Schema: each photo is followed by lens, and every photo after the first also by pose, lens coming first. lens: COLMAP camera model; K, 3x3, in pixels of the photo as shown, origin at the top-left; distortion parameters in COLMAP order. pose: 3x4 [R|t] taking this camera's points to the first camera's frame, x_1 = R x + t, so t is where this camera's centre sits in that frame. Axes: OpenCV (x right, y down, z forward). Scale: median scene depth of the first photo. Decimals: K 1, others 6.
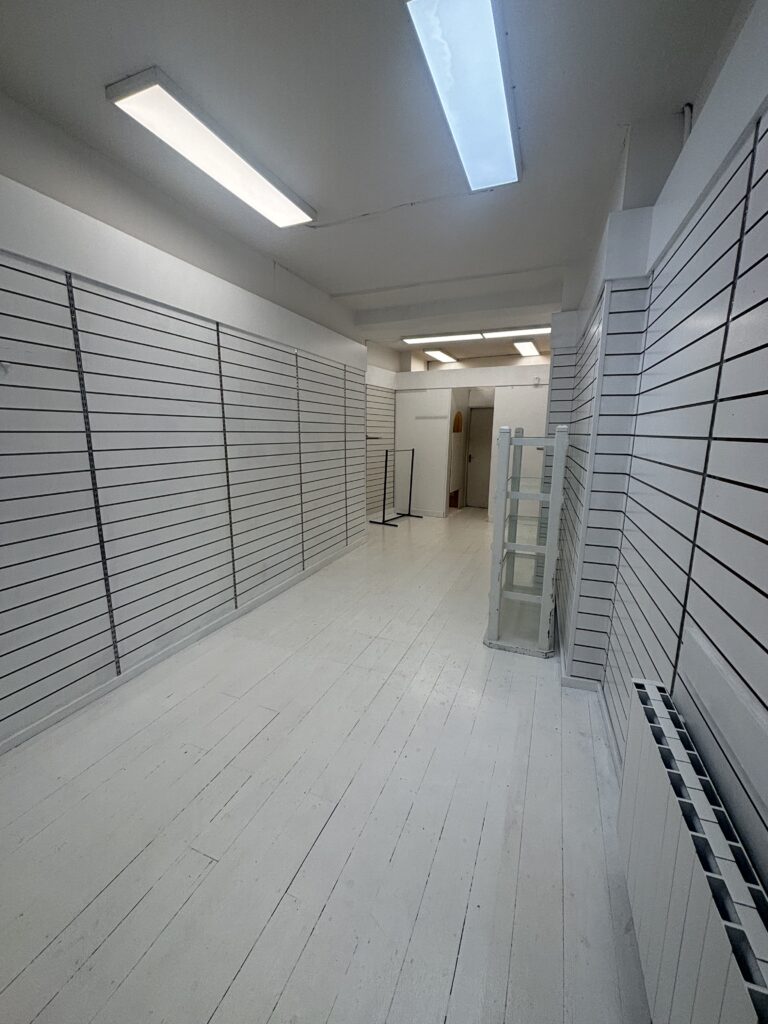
lens RADIAL K [[414.6, 0, 378.7], [0, 414.6, 512.0], [0, 0, 1]] dist [-0.003064, 0.001398]
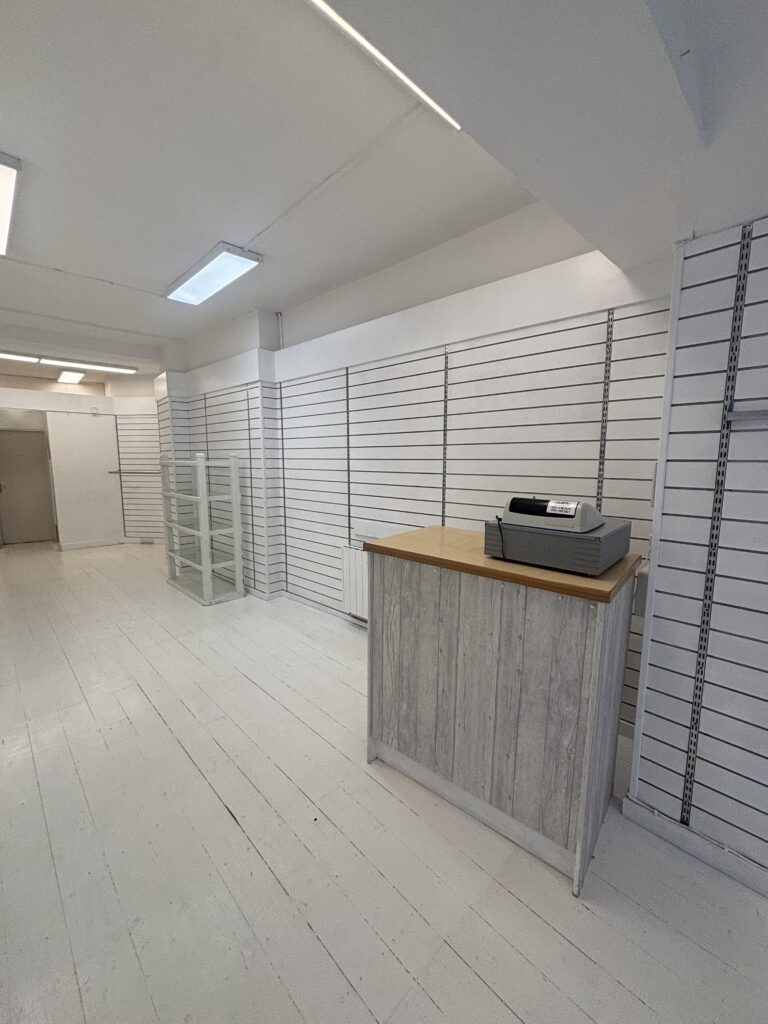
lens RADIAL K [[414.6, 0, 388.7], [0, 414.6, 511.2], [0, 0, 1]] dist [-0.003064, 0.001398]
pose [[0.372380, -0.124208, 0.919731, -0.326517], [0.179281, 0.981965, 0.060026, 0.012473], [-0.910599, 0.142538, 0.387932, -0.069706]]
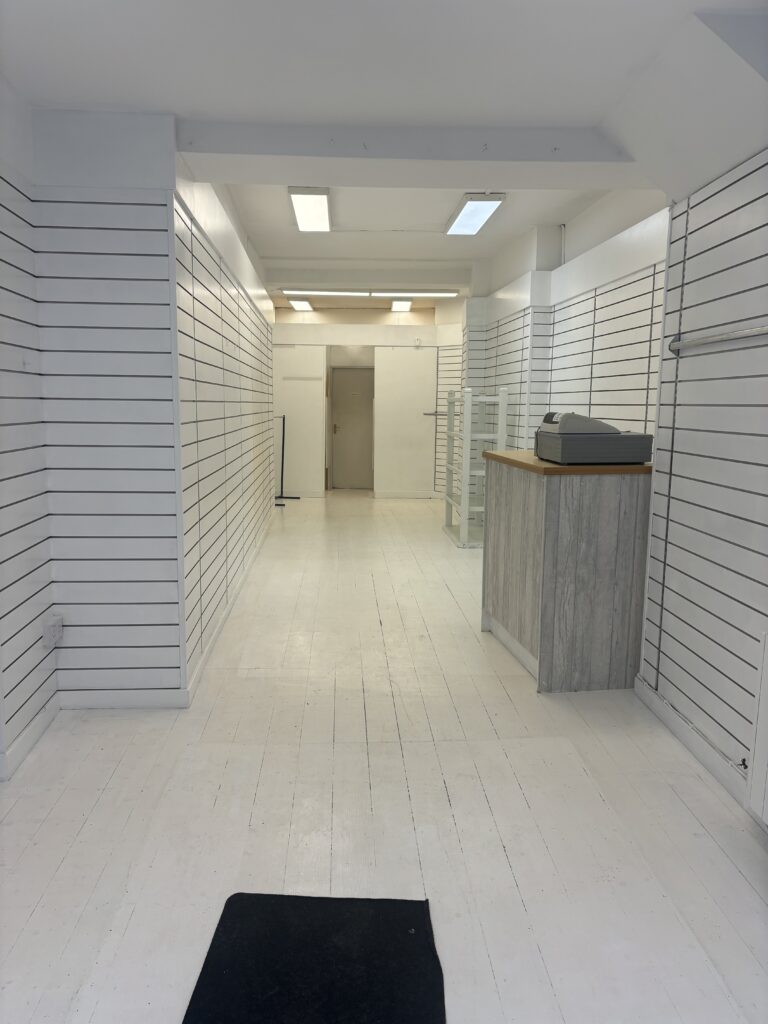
lens RADIAL K [[772.2, 0, 377.3], [0, 772.2, 519.4], [0, 0, 1]] dist [0.060263, -0.056725]
pose [[0.898885, -0.063514, 0.433558, -0.454140], [0.081287, 0.996435, -0.022558, 0.109851], [-0.430580, 0.055520, 0.900843, -0.489589]]
